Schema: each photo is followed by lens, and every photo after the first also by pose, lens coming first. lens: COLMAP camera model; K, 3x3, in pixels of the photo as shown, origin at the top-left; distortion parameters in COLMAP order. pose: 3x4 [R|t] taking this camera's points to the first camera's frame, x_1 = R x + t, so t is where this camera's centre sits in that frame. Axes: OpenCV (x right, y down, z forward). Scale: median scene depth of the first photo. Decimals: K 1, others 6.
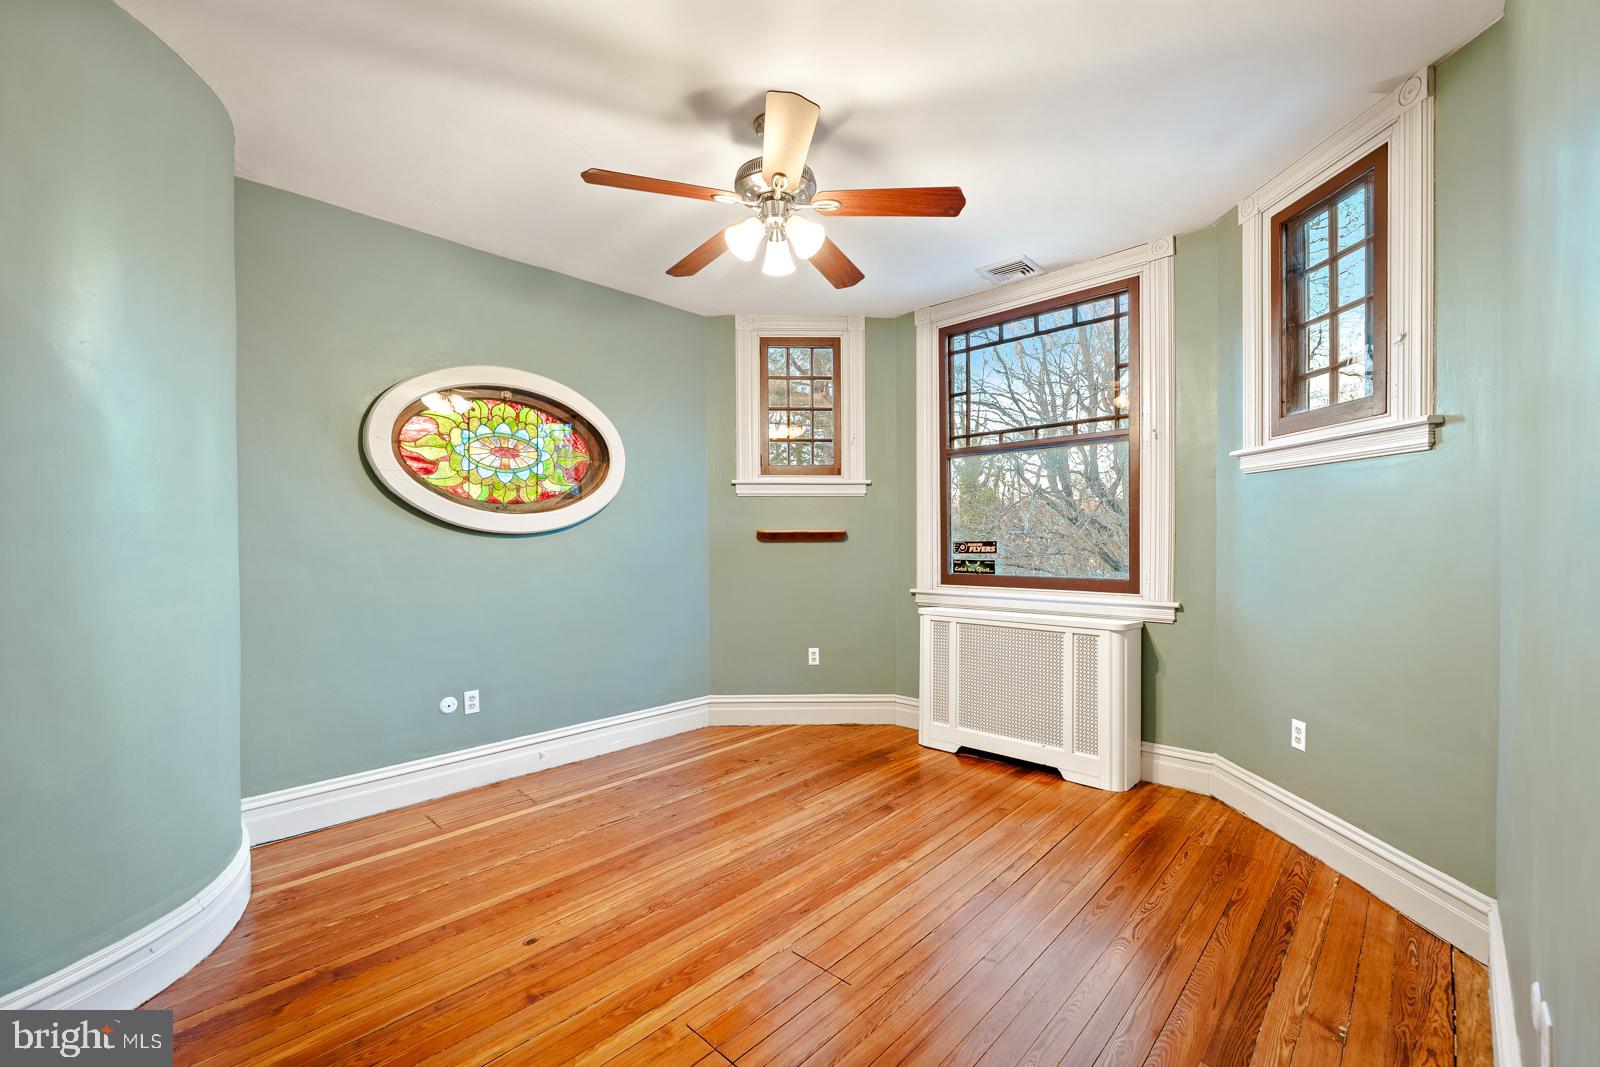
lens RADIAL K [[661.5, 0, 800.0], [0, 661.5, 533.5], [0, 0, 1]] dist [0.002298, 0.000390]
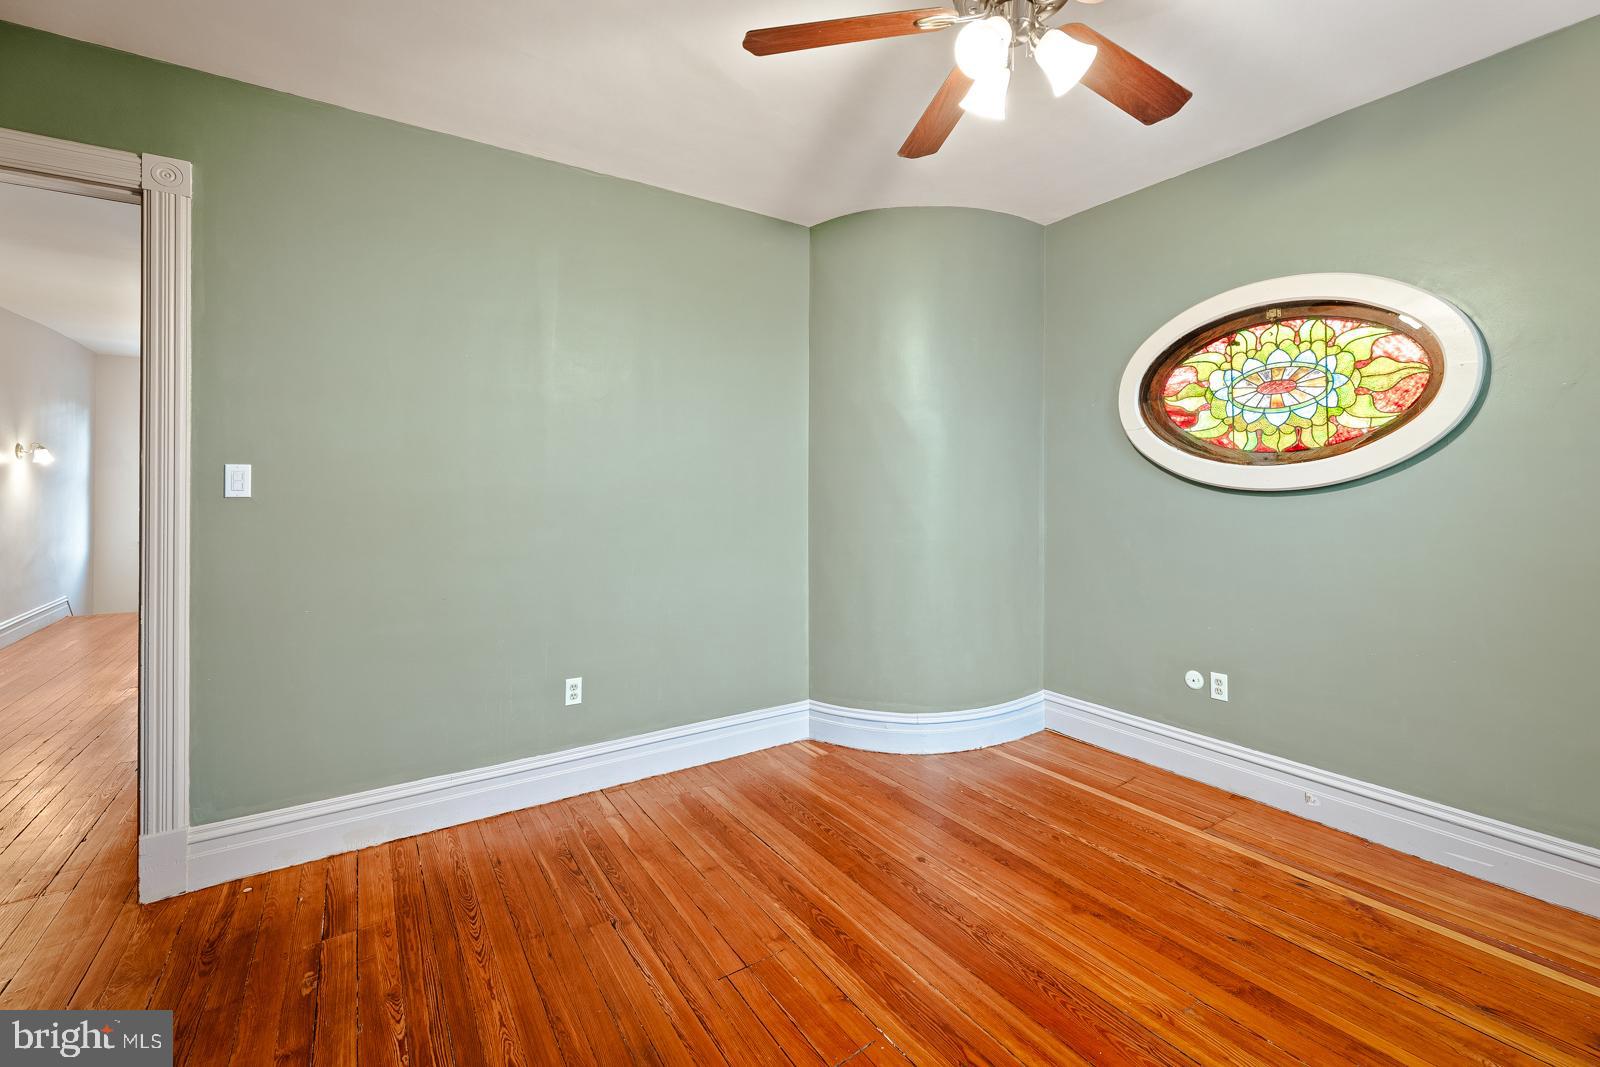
lens RADIAL K [[661.8, 0, 803.3], [0, 661.8, 474.9], [0, 0, 1]] dist [-0.000786, -0.000172]
pose [[-0.199345, -0.019293, -0.979739, 0.444470], [0.004177, 0.999780, -0.020538, -0.004720], [0.979920, -0.008186, -0.199221, 0.624020]]
